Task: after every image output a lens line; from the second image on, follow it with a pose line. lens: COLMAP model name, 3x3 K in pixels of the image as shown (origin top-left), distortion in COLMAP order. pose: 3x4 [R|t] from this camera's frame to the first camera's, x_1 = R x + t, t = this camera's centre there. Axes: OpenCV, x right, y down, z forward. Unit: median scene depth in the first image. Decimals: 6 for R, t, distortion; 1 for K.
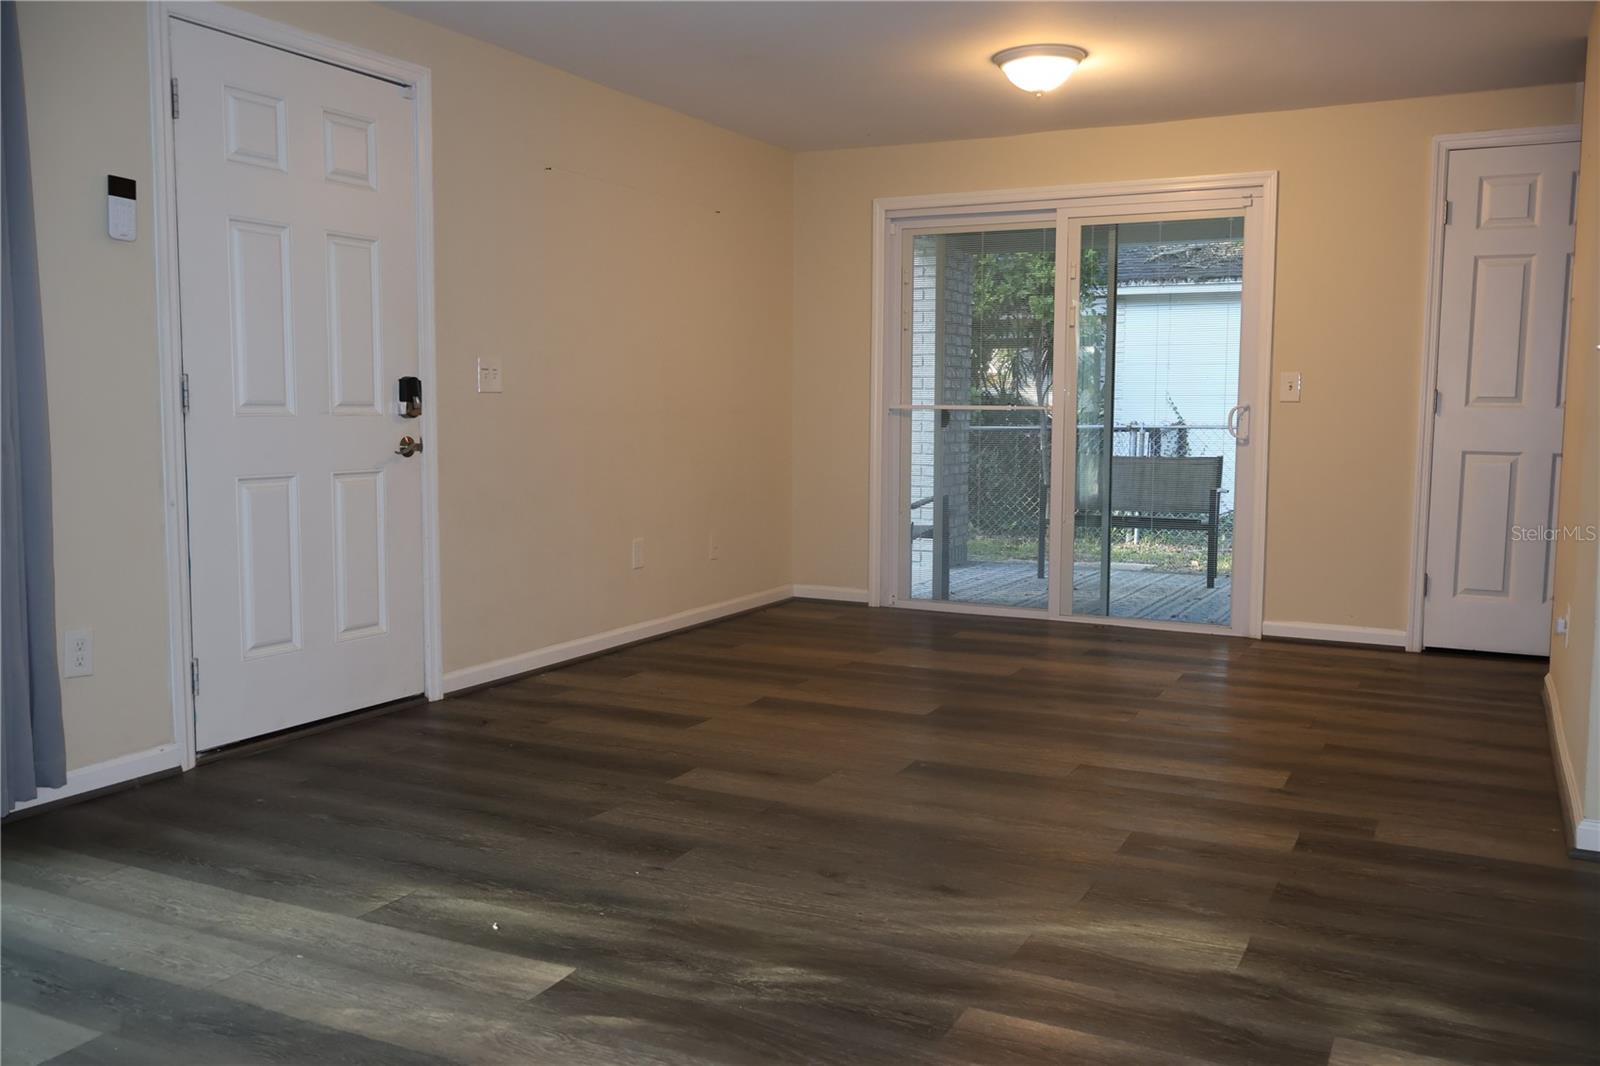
lens RADIAL K [[1337.0, 0, 800.0], [0, 1337.0, 533.0], [0, 0, 1]] dist [-0.000255, 0.004810]
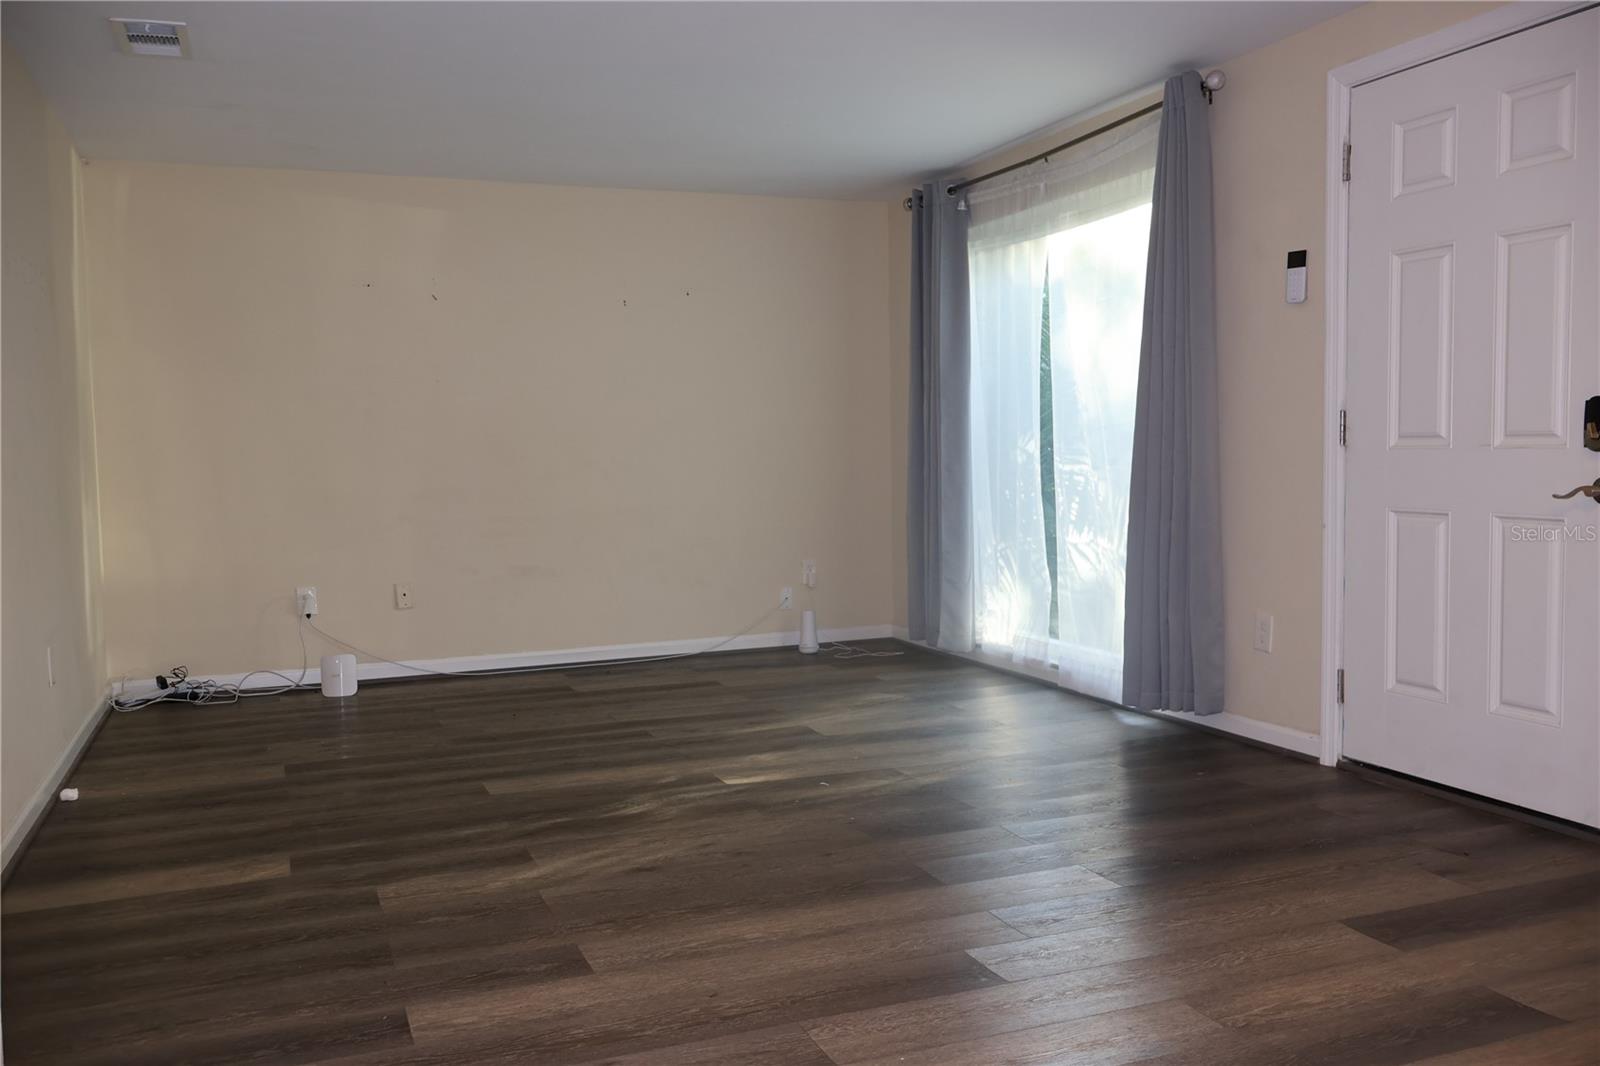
lens RADIAL K [[1337.0, 0, 800.0], [0, 1337.0, 533.0], [0, 0, 1]] dist [-0.000255, 0.004810]
pose [[-0.654711, 0.056526, -0.753763, 0.747541], [-0.057463, 0.990592, 0.124198, -0.145348], [0.753692, 0.124627, -0.645303, 1.550008]]
